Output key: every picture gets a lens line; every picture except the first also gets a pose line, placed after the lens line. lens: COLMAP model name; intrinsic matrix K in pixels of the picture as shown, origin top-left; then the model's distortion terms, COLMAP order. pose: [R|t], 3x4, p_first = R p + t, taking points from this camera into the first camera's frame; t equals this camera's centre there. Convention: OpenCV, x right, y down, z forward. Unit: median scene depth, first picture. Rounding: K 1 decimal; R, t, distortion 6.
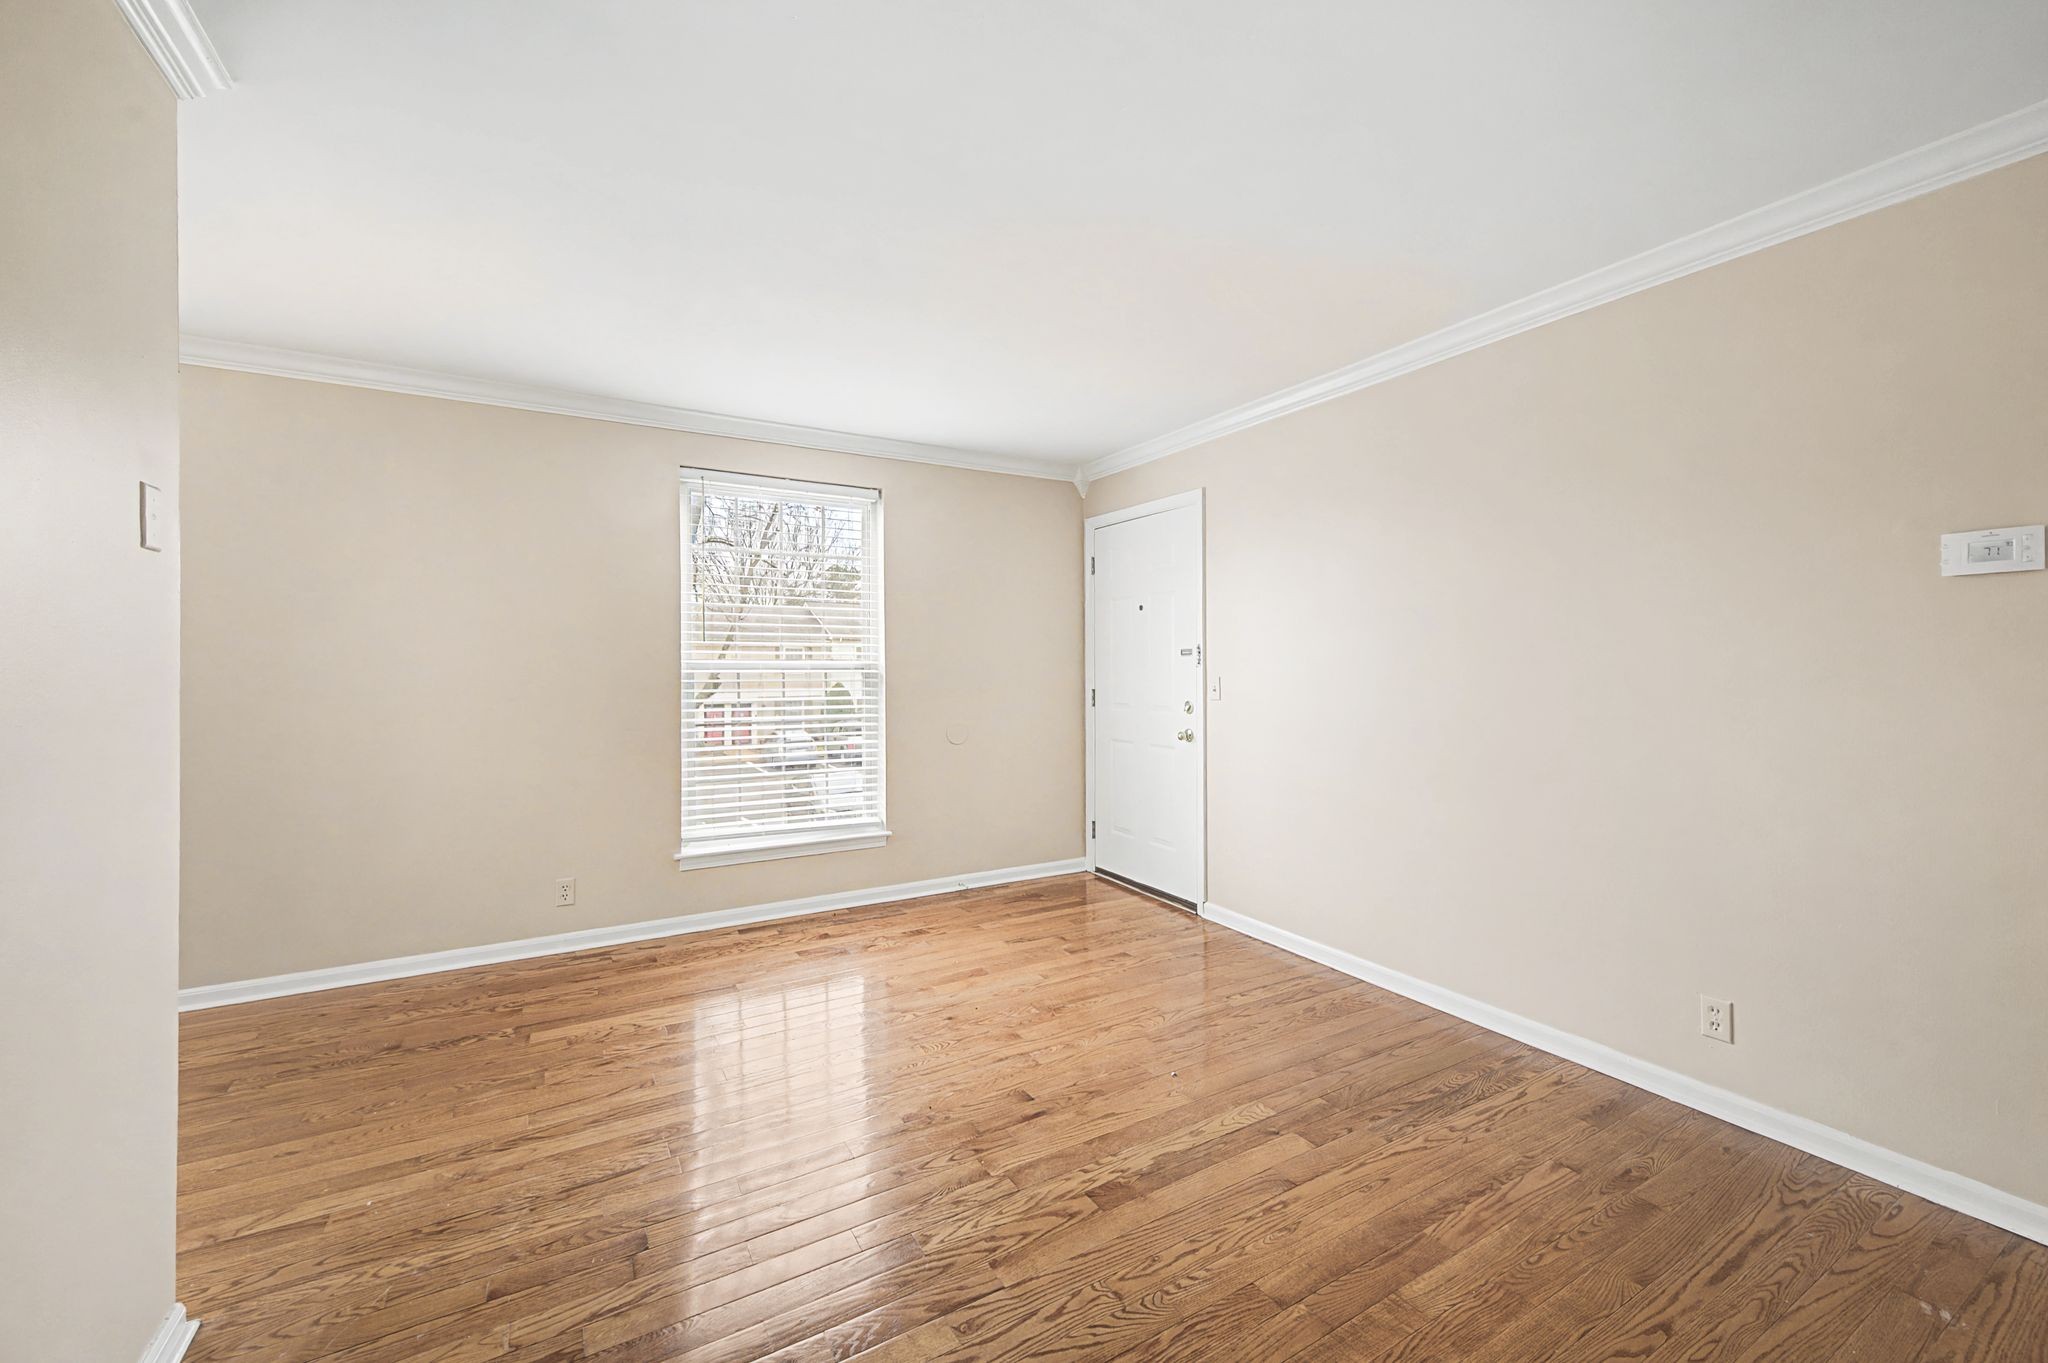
lens RADIAL K [[817.6, 0, 1036.8], [0, 817.6, 666.8], [0, 0, 1]] dist [0.007280, -0.003210]
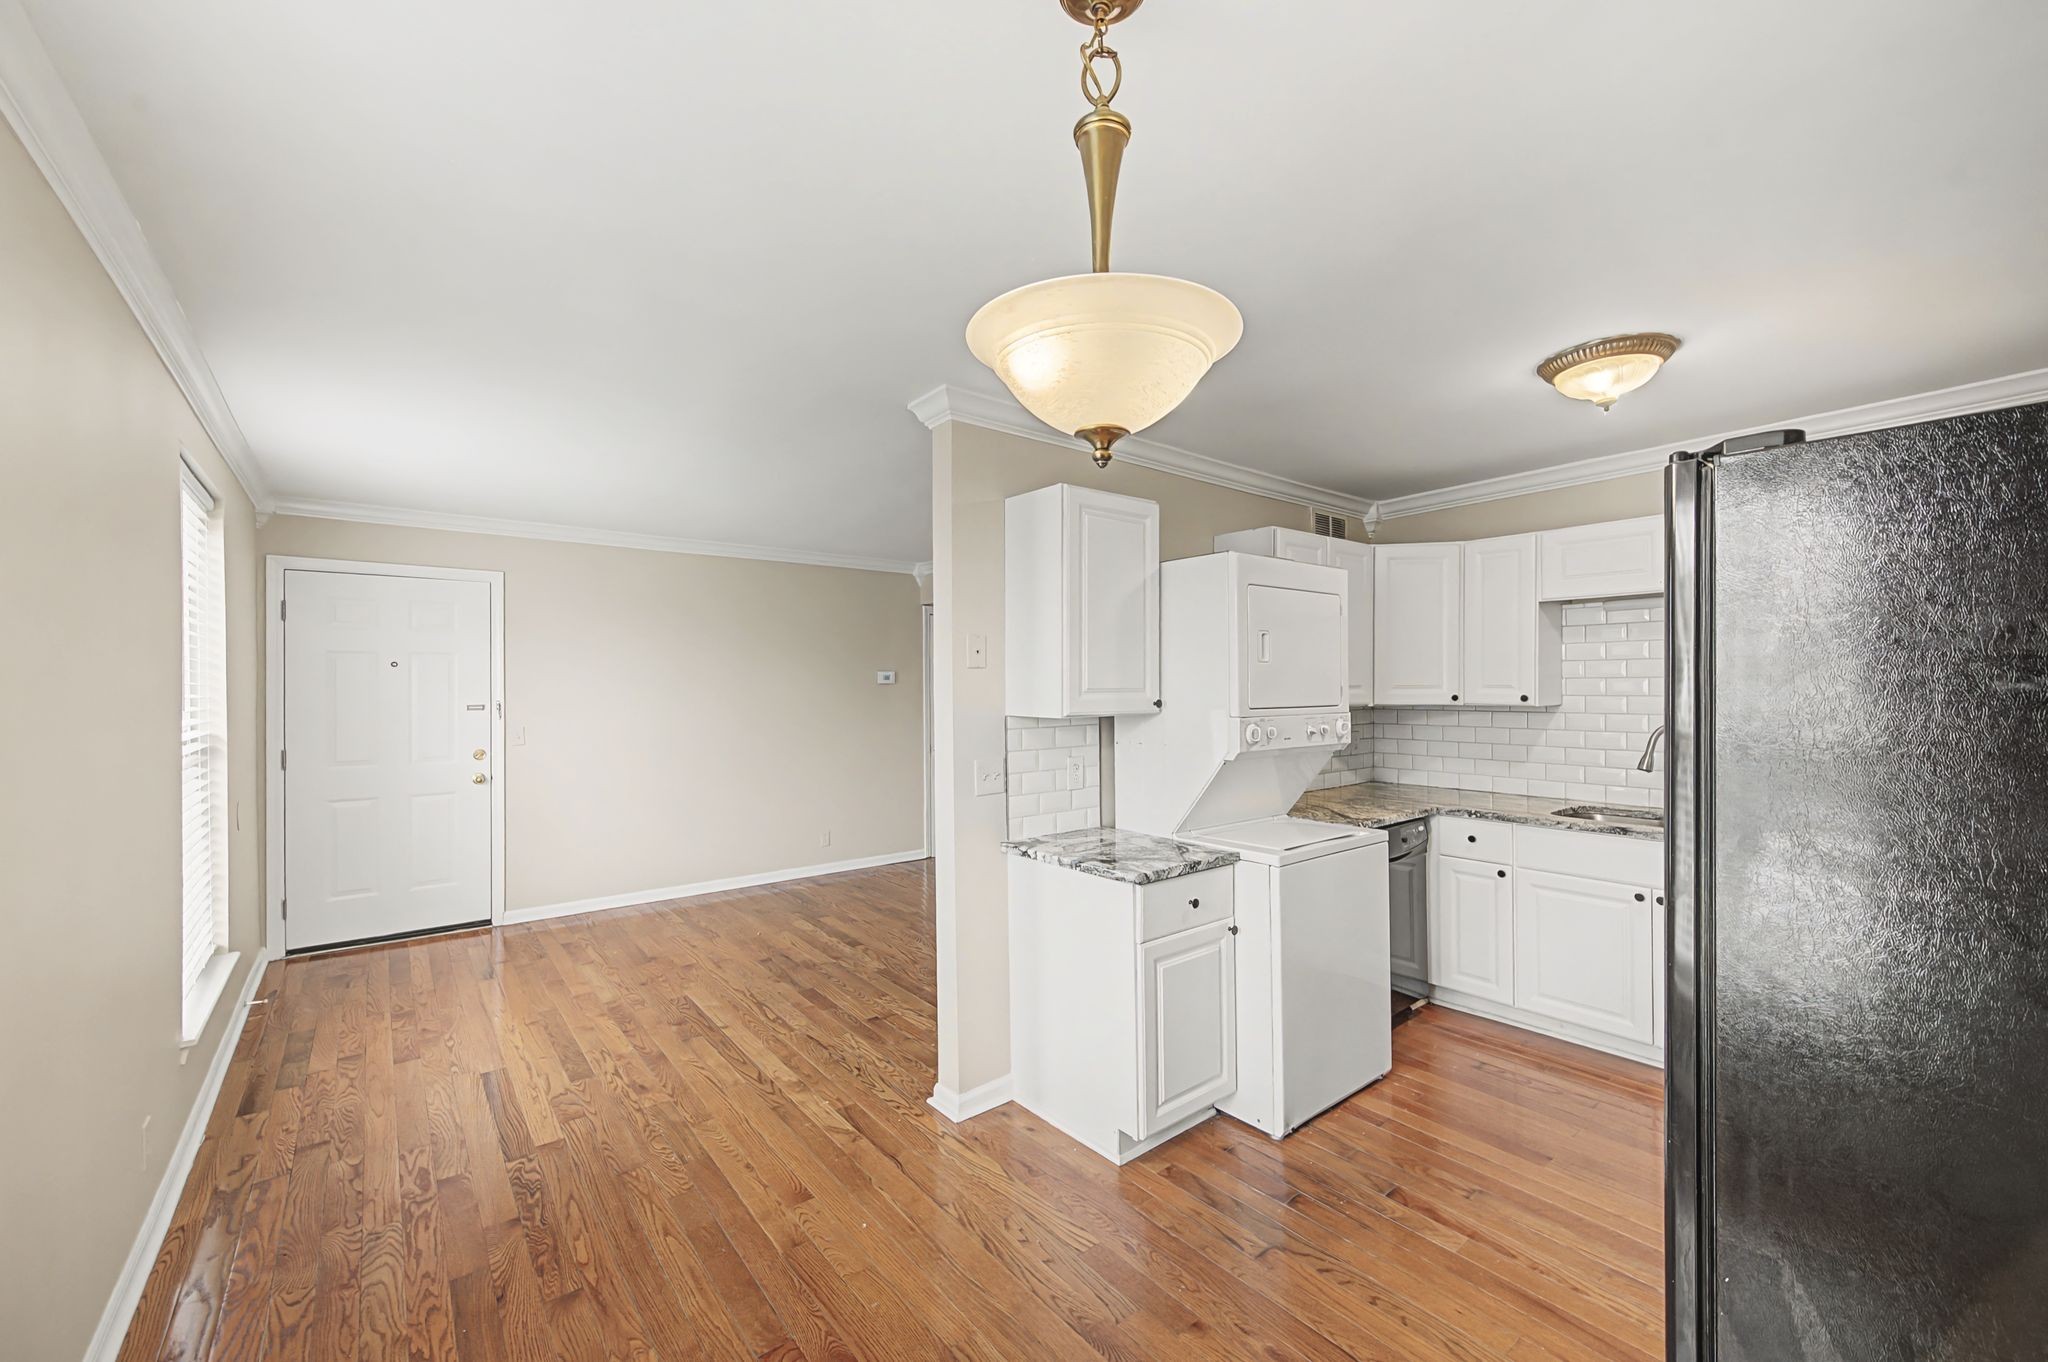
lens RADIAL K [[817.6, 0, 1019.6], [0, 817.6, 678.5], [0, 0, 1]] dist [0.007280, -0.003210]
pose [[-0.135179, 0.009538, 0.990775, -1.178303], [0.006599, 0.999940, -0.008726, -0.047521], [-0.990799, 0.005359, -0.135234, 0.429950]]
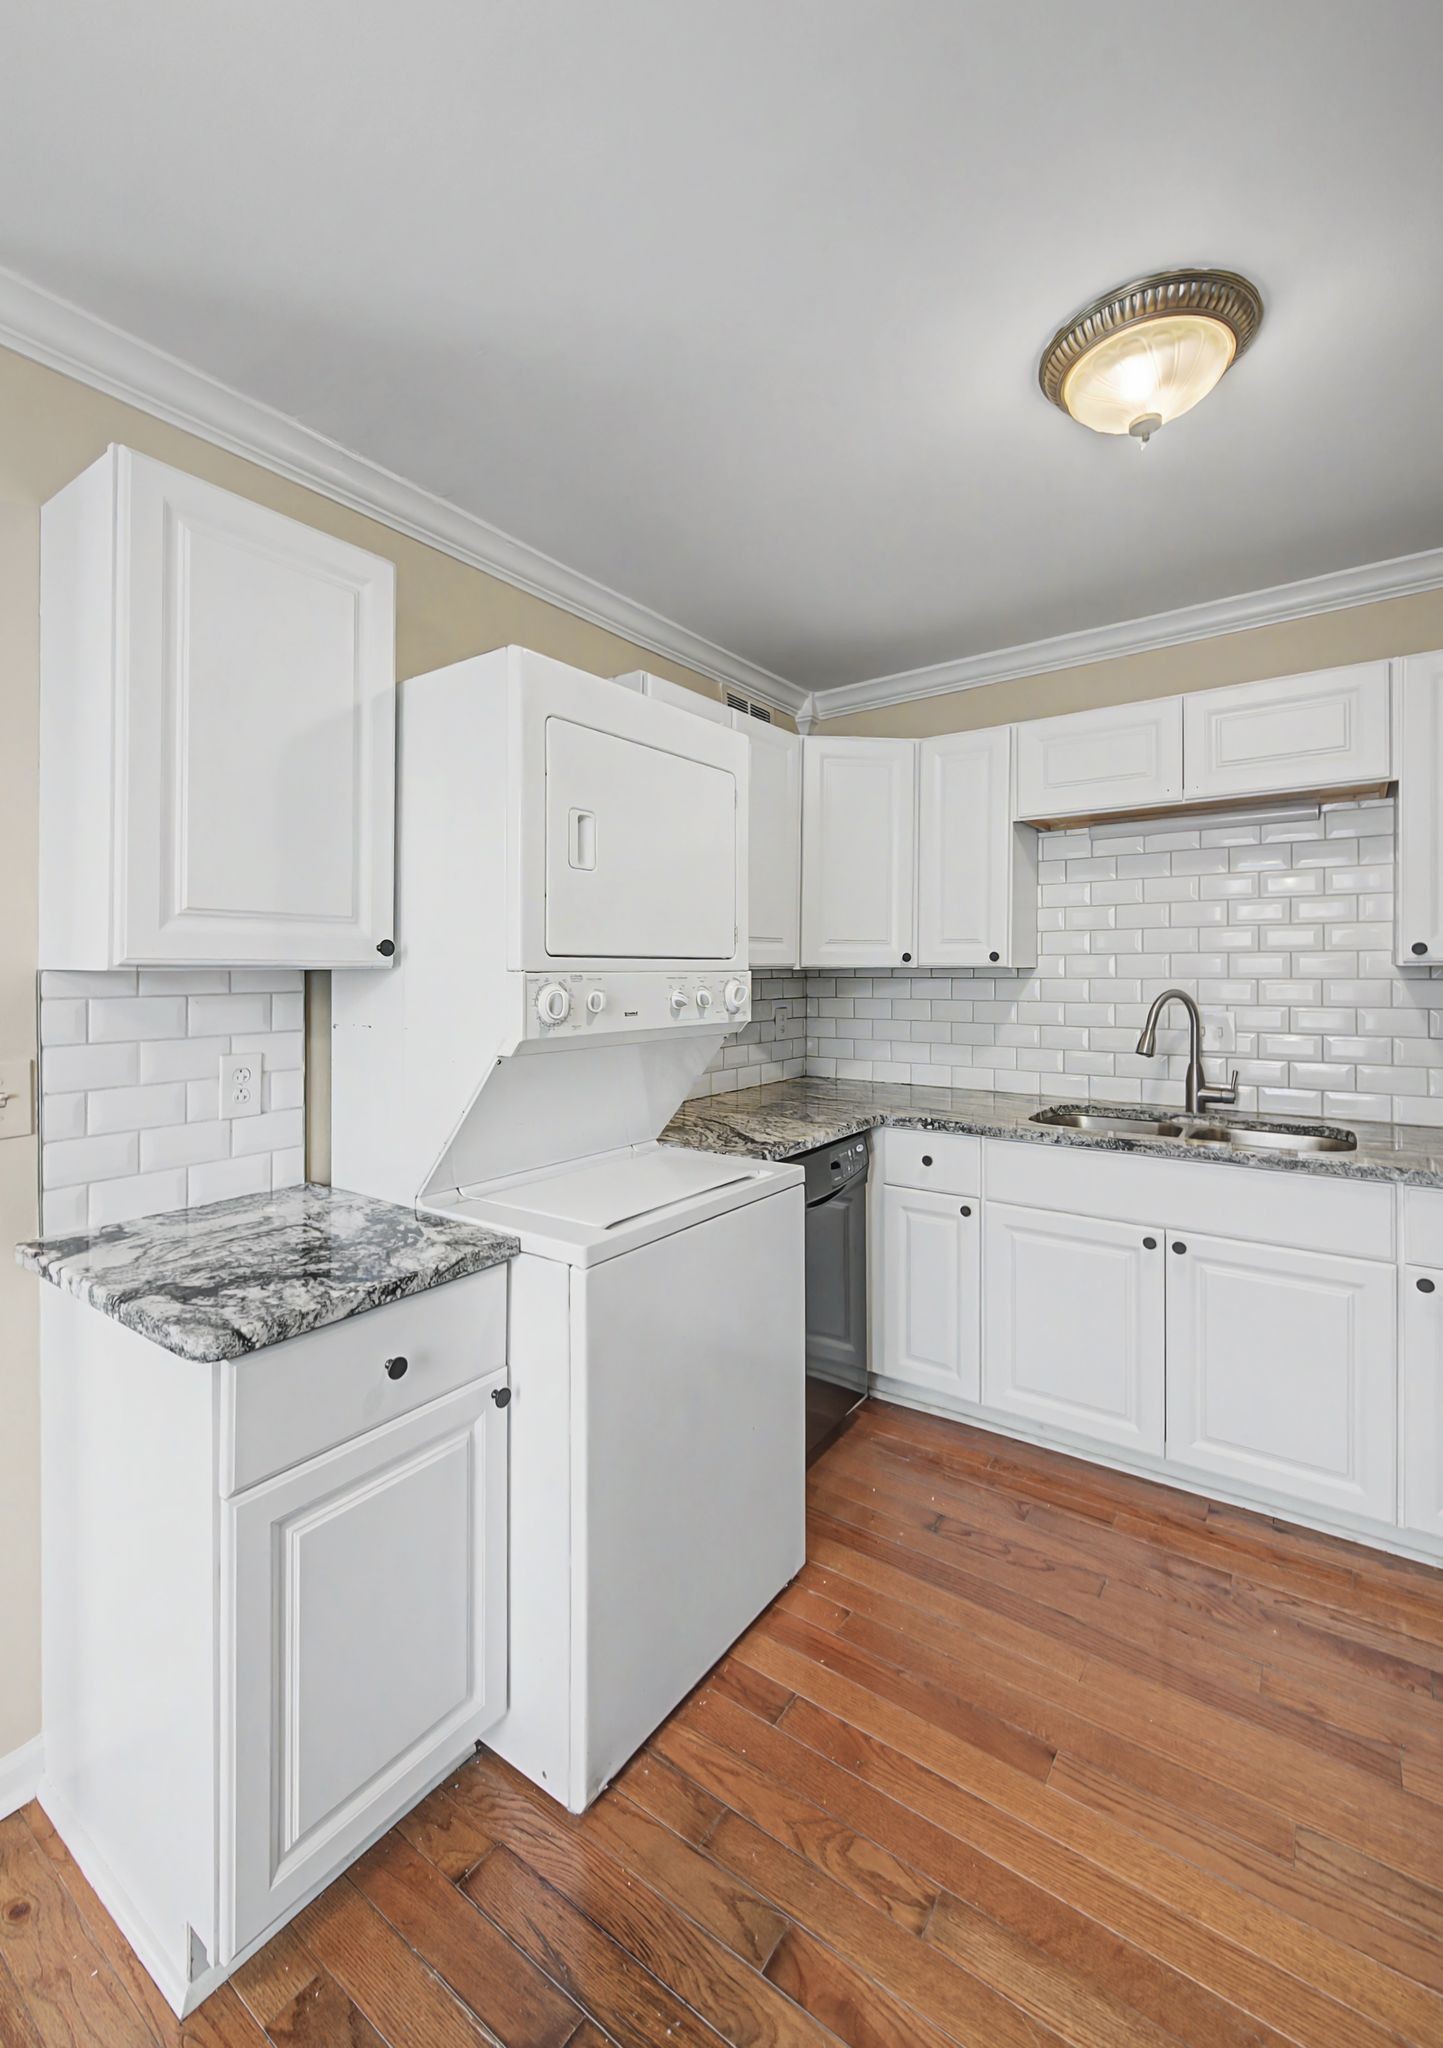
lens RADIAL K [[863.8, 0, 714.6], [0, 863.8, 966.3], [0, 0, 1]] dist [-0.002826, -0.000279]
pose [[-0.394005, 0.004094, 0.919099, -0.883393], [0.001987, 0.999992, -0.003603, -0.019308], [-0.919106, 0.000406, -0.394009, 0.217668]]
